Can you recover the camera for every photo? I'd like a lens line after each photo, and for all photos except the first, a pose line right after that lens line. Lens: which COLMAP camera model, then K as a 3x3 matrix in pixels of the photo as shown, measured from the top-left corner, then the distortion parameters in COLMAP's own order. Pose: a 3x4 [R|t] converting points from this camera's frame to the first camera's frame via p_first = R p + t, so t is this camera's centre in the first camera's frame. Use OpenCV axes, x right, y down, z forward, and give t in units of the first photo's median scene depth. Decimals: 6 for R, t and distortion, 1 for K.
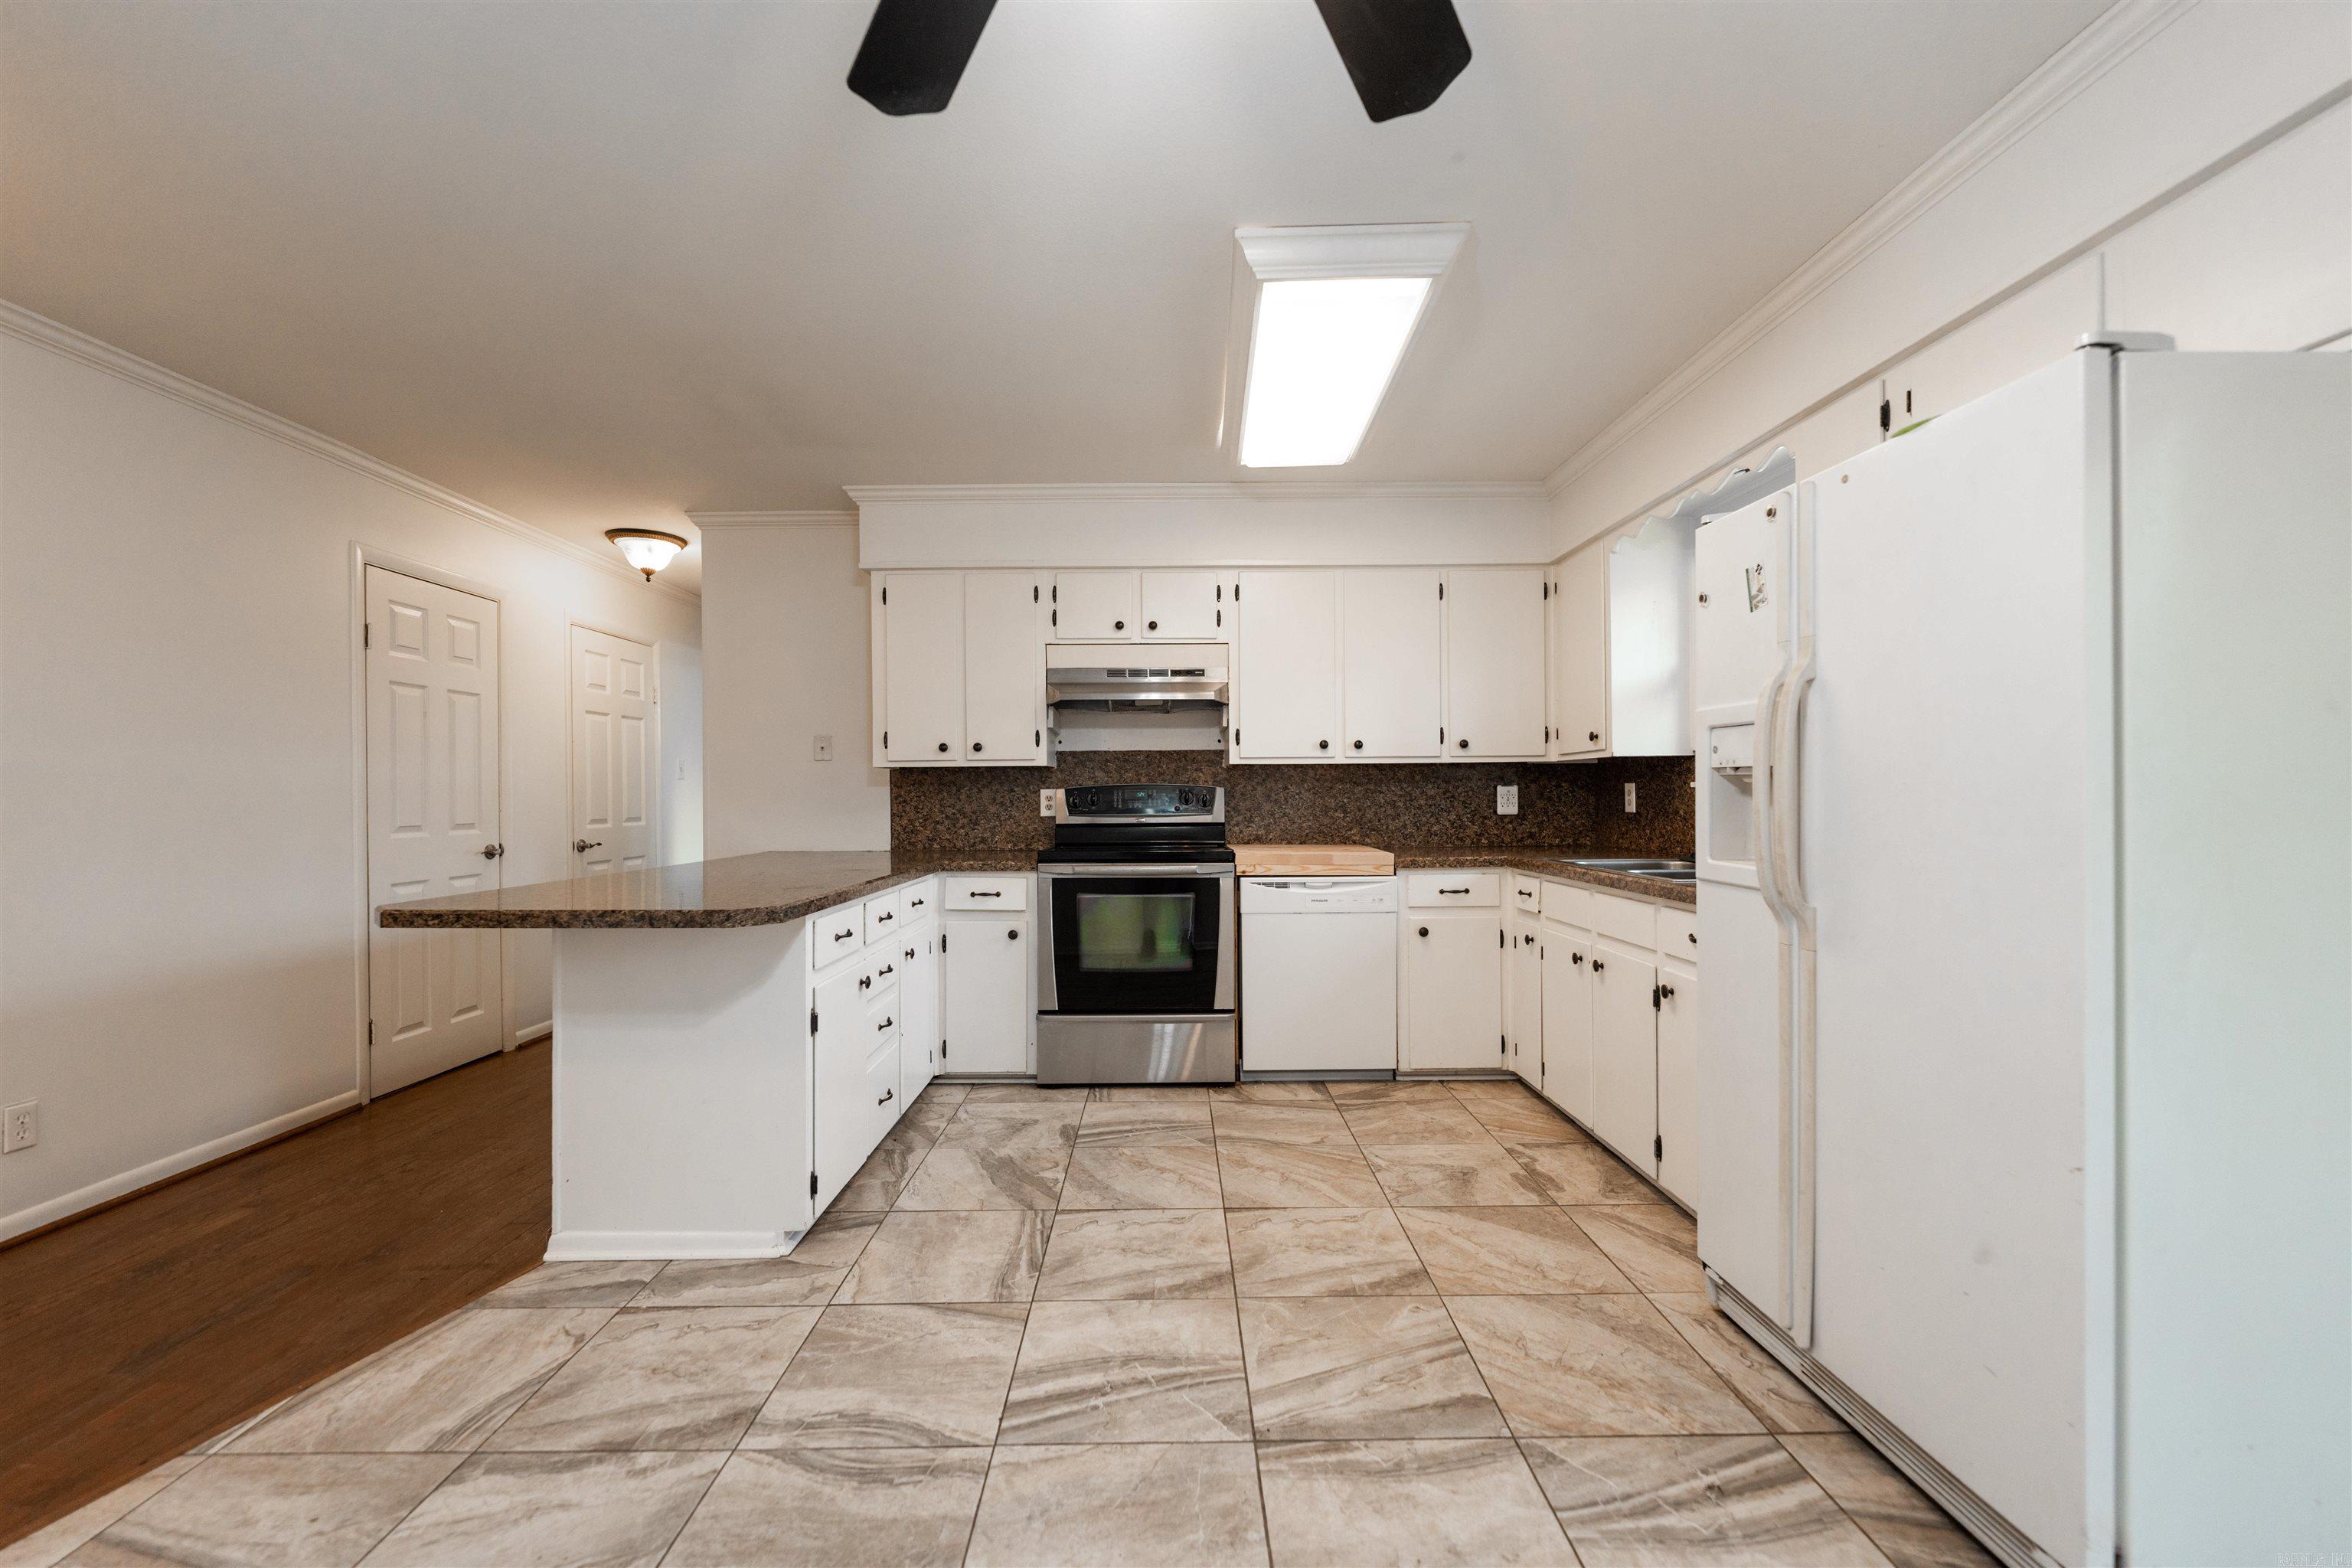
lens RADIAL K [[929.0, 0, 1163.2], [0, 929.0, 787.3], [0, 0, 1]] dist [0.002576, -0.002358]
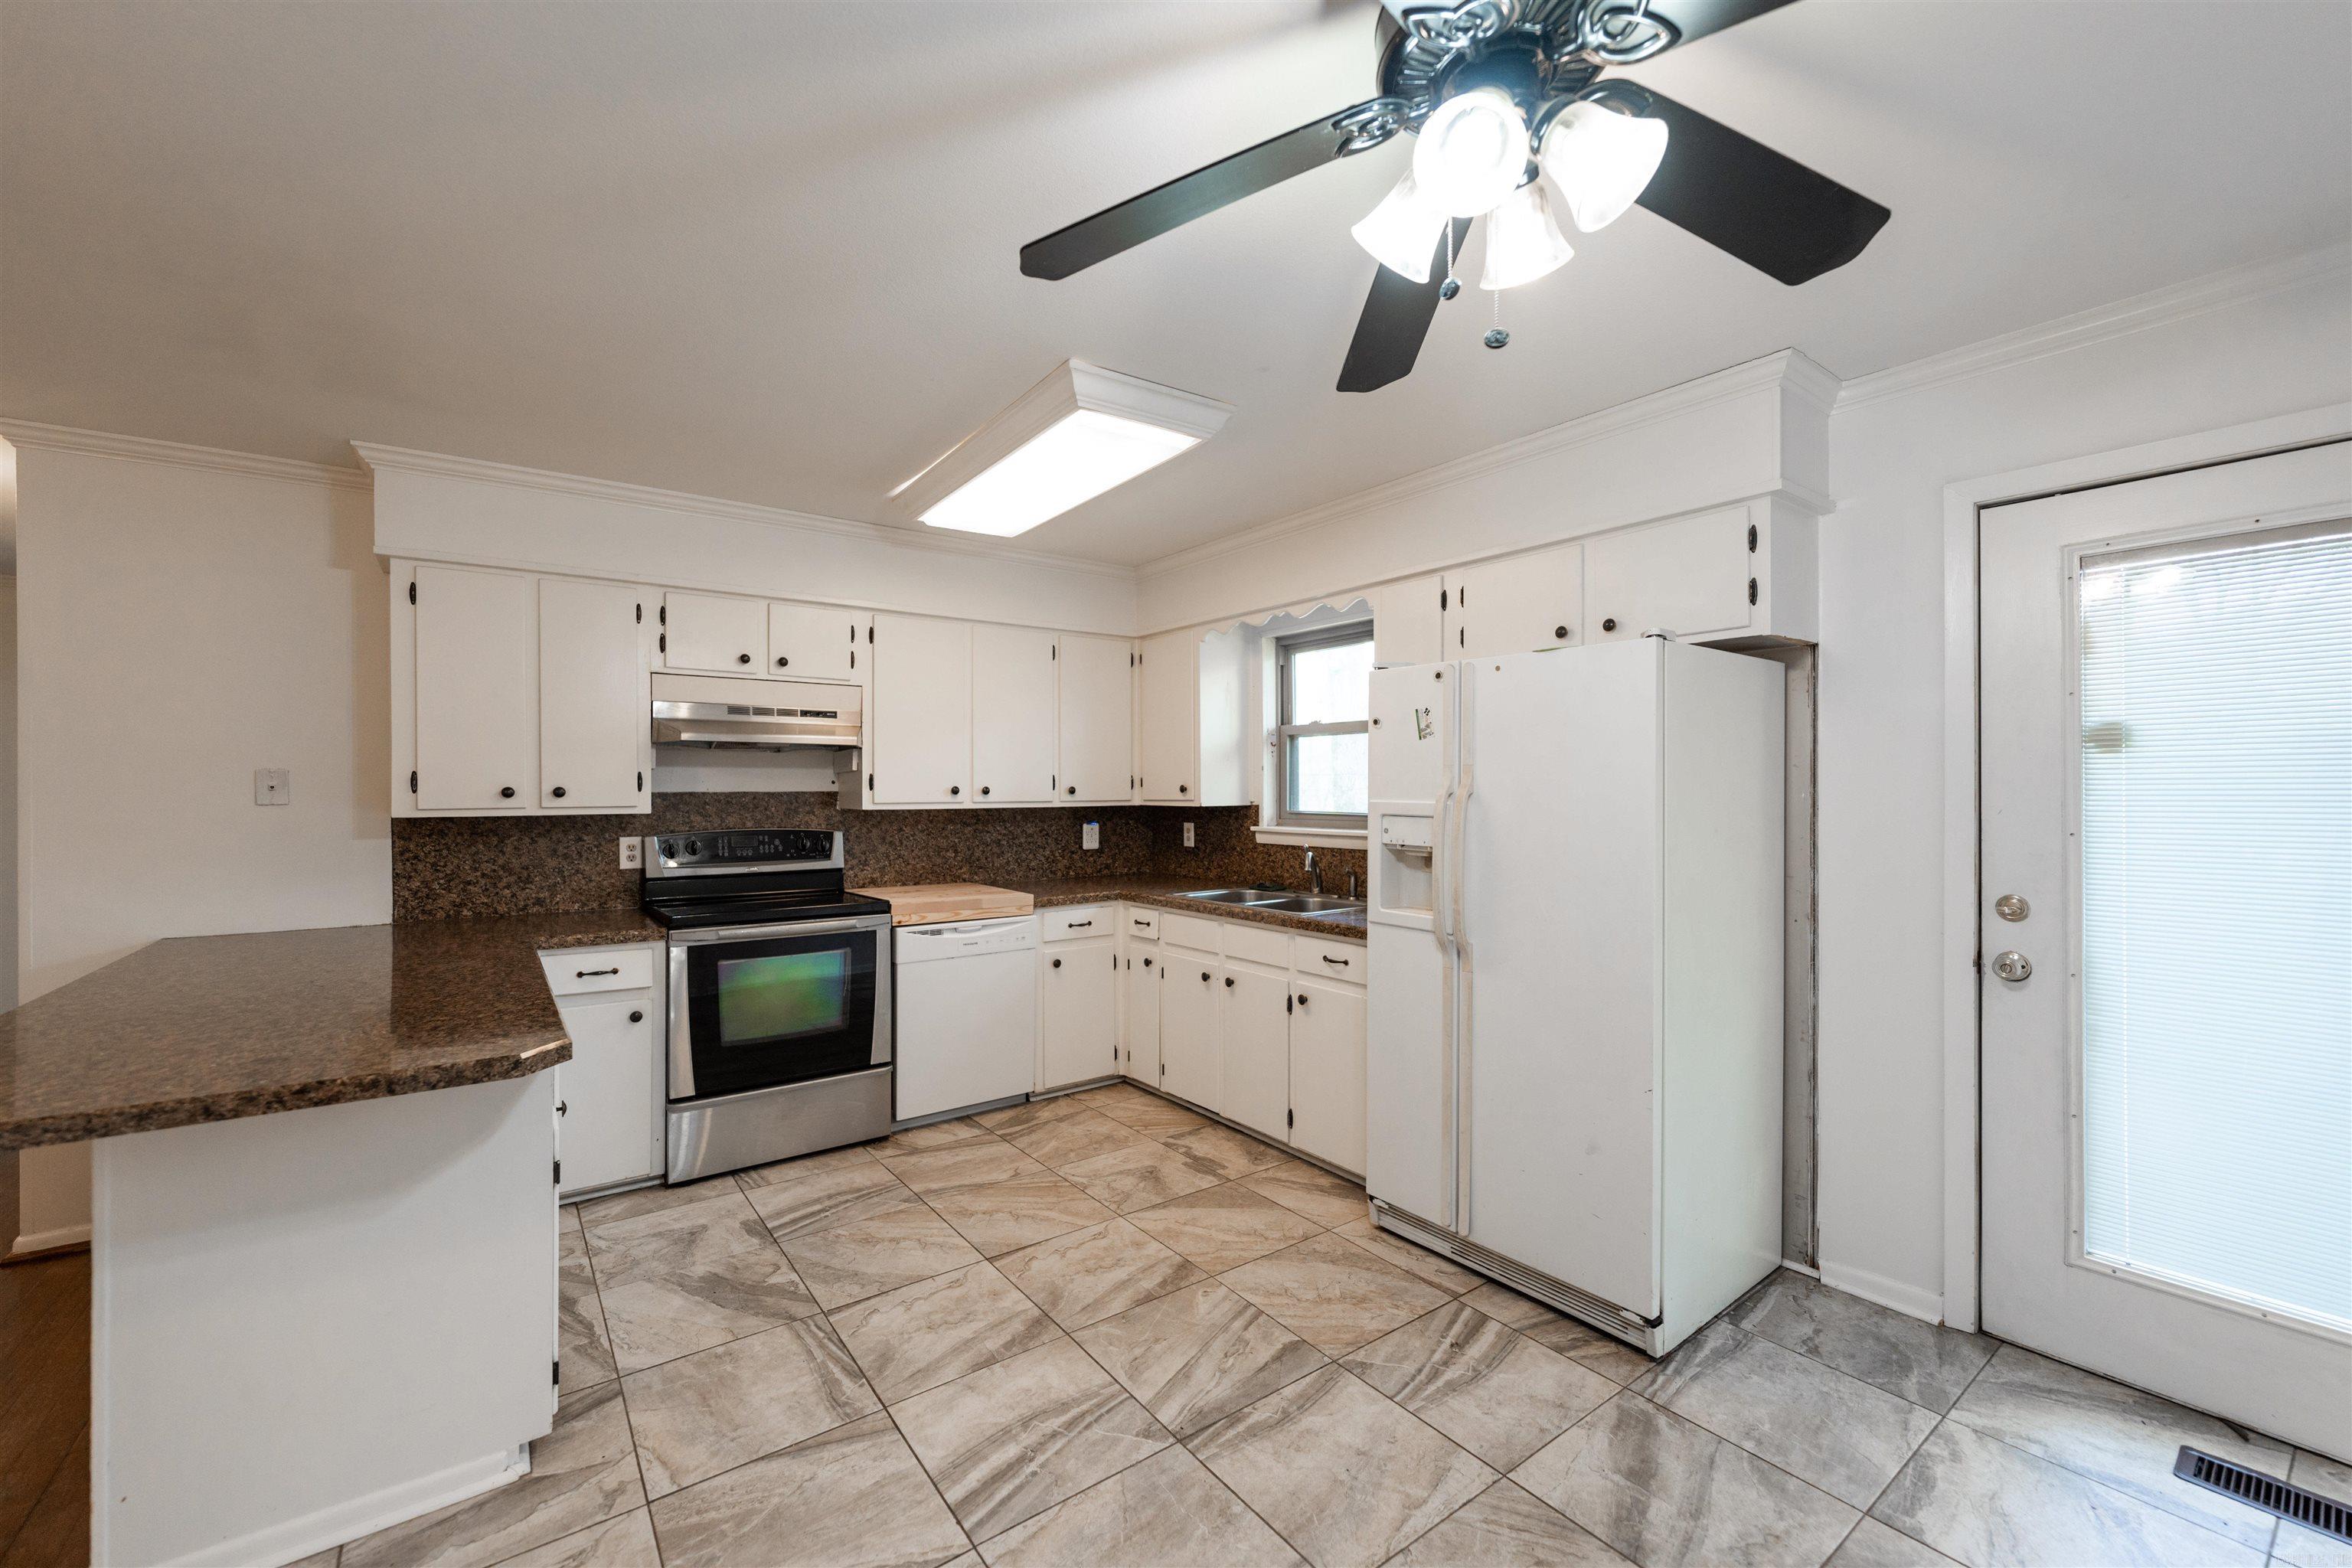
lens RADIAL K [[929.8, 0, 1155.8], [0, 929.8, 786.2], [0, 0, 1]] dist [-0.000896, -0.000437]
pose [[0.817193, 0.006027, 0.576333, -0.312831], [-0.005302, 0.999982, -0.002939, -0.063114], [-0.576340, -0.000654, 0.817210, 0.028261]]
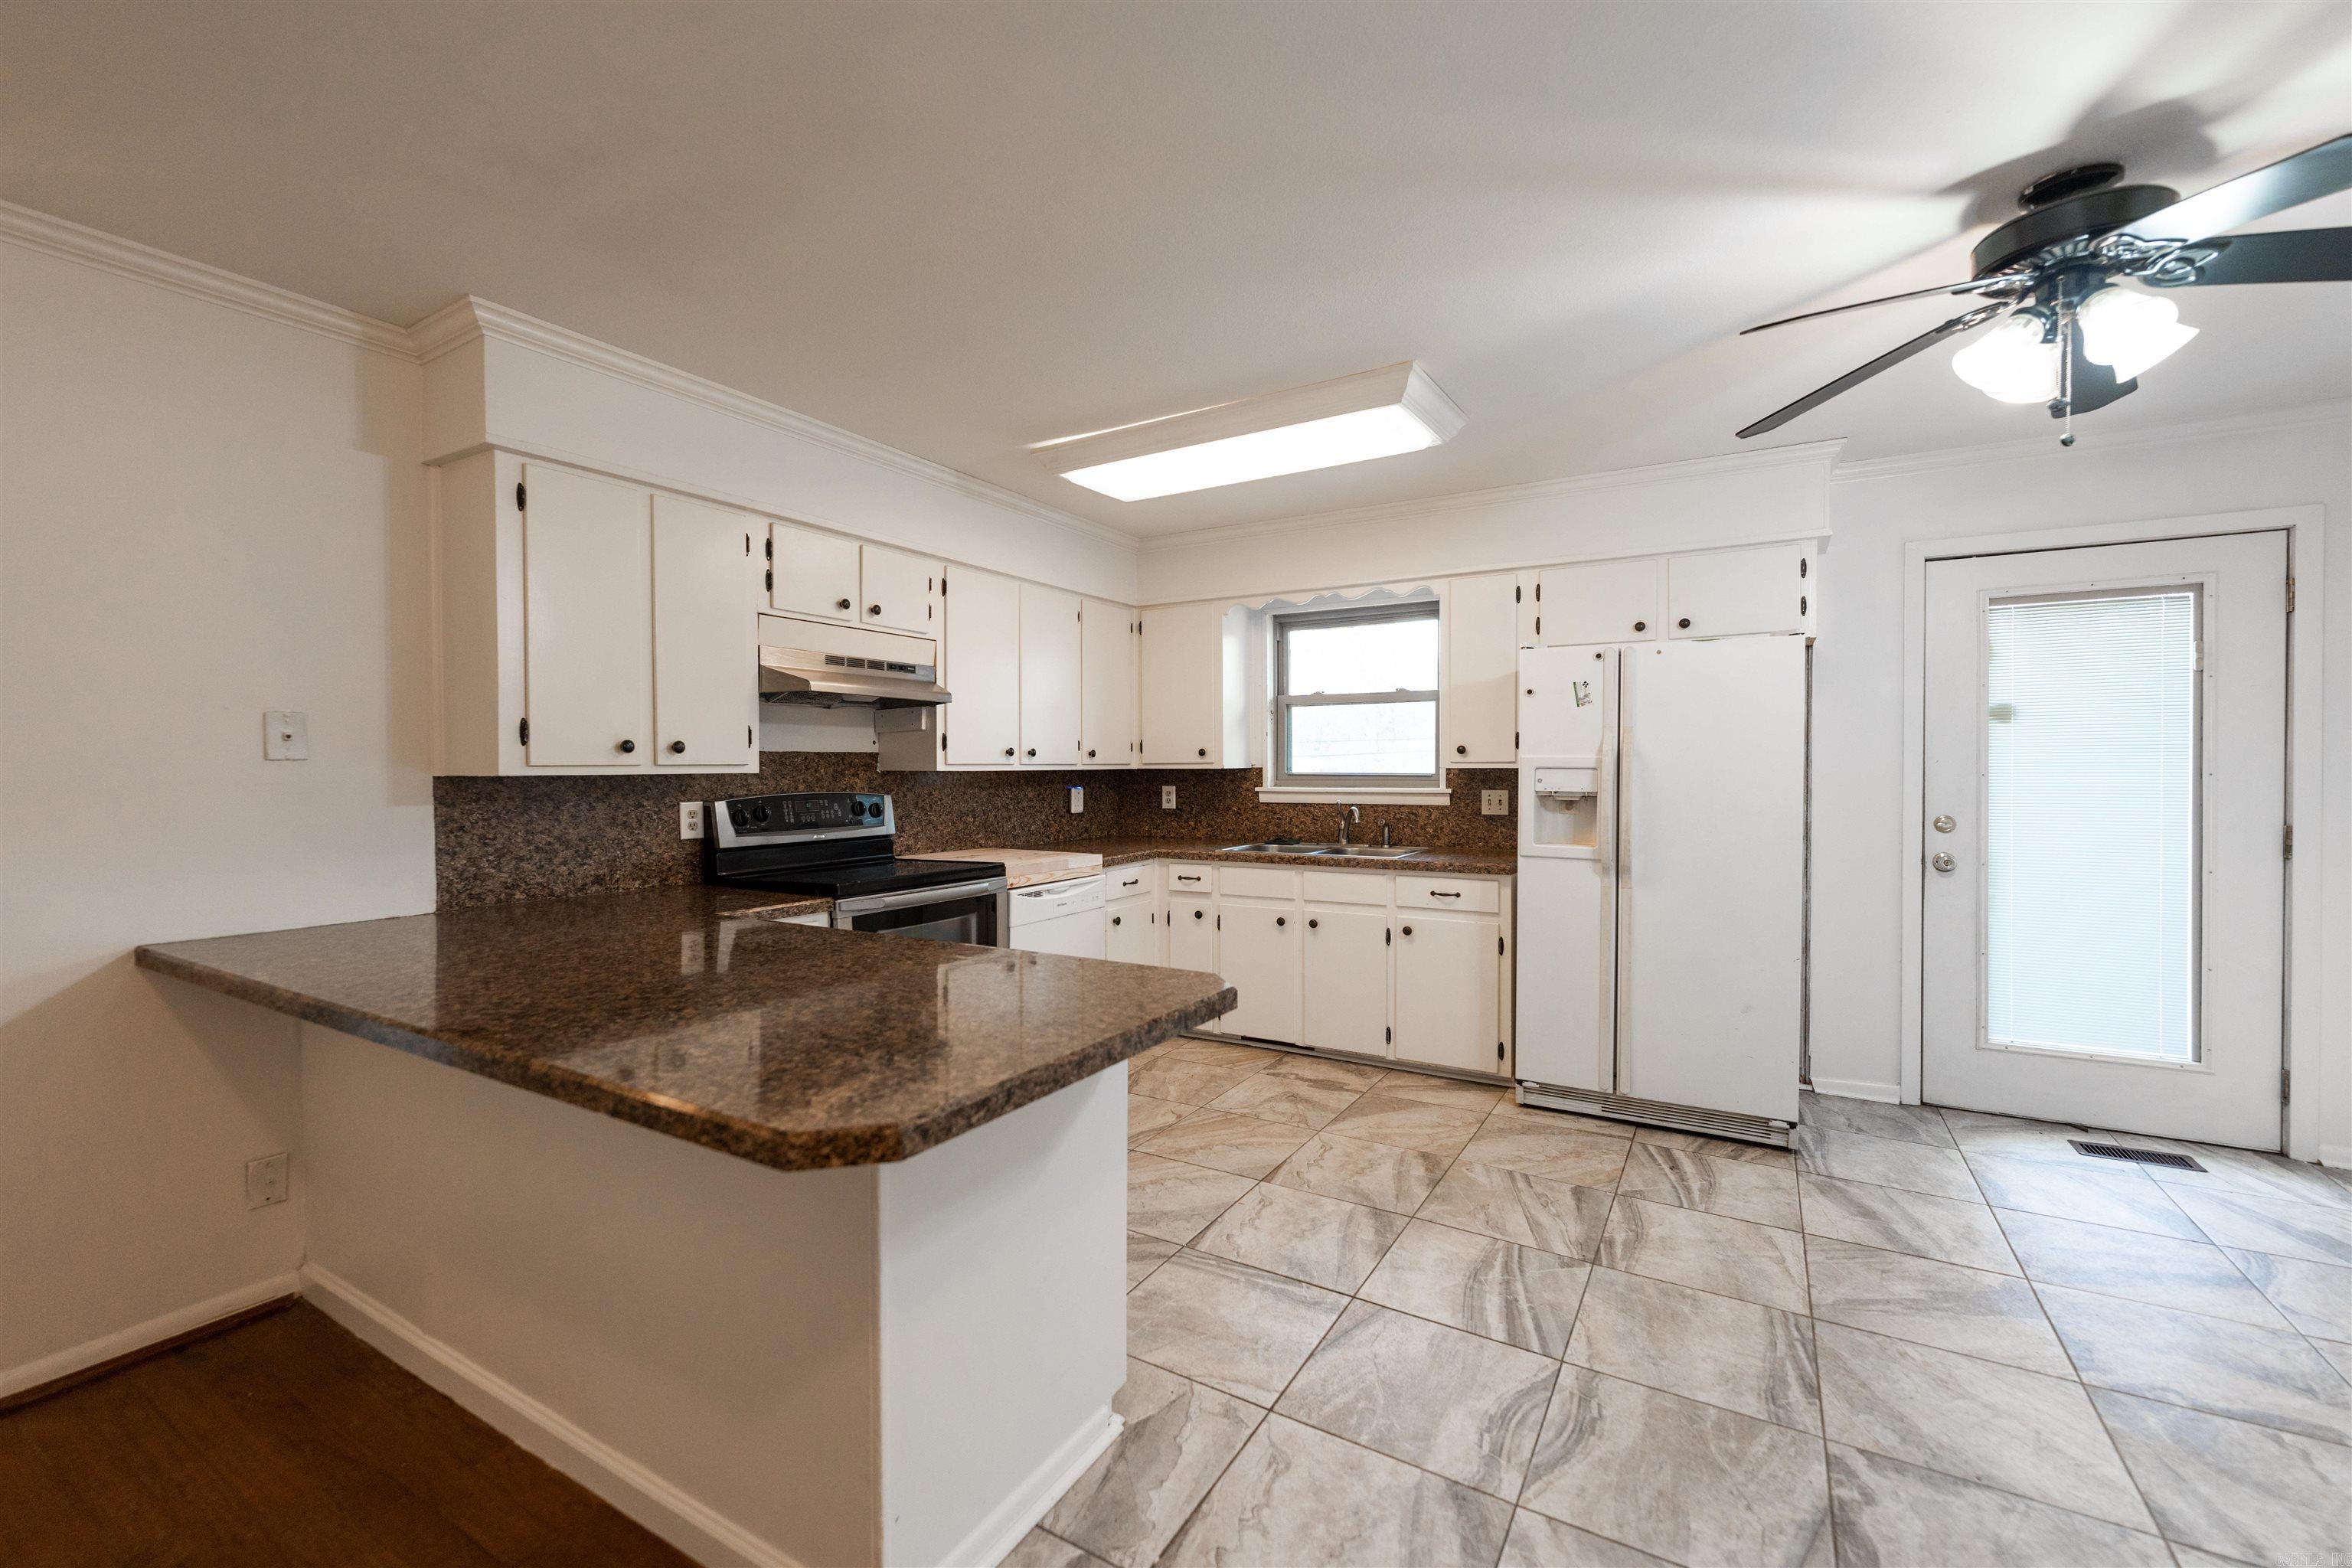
lens RADIAL K [[933.7, 0, 1158.6], [0, 933.7, 775.9], [0, 0, 1]] dist [-0.000865, -0.001424]
pose [[0.540087, -0.004149, 0.841599, -0.771051], [-0.004849, 0.999956, 0.008041, -0.037127], [-0.841595, -0.008424, 0.540043, 0.405228]]
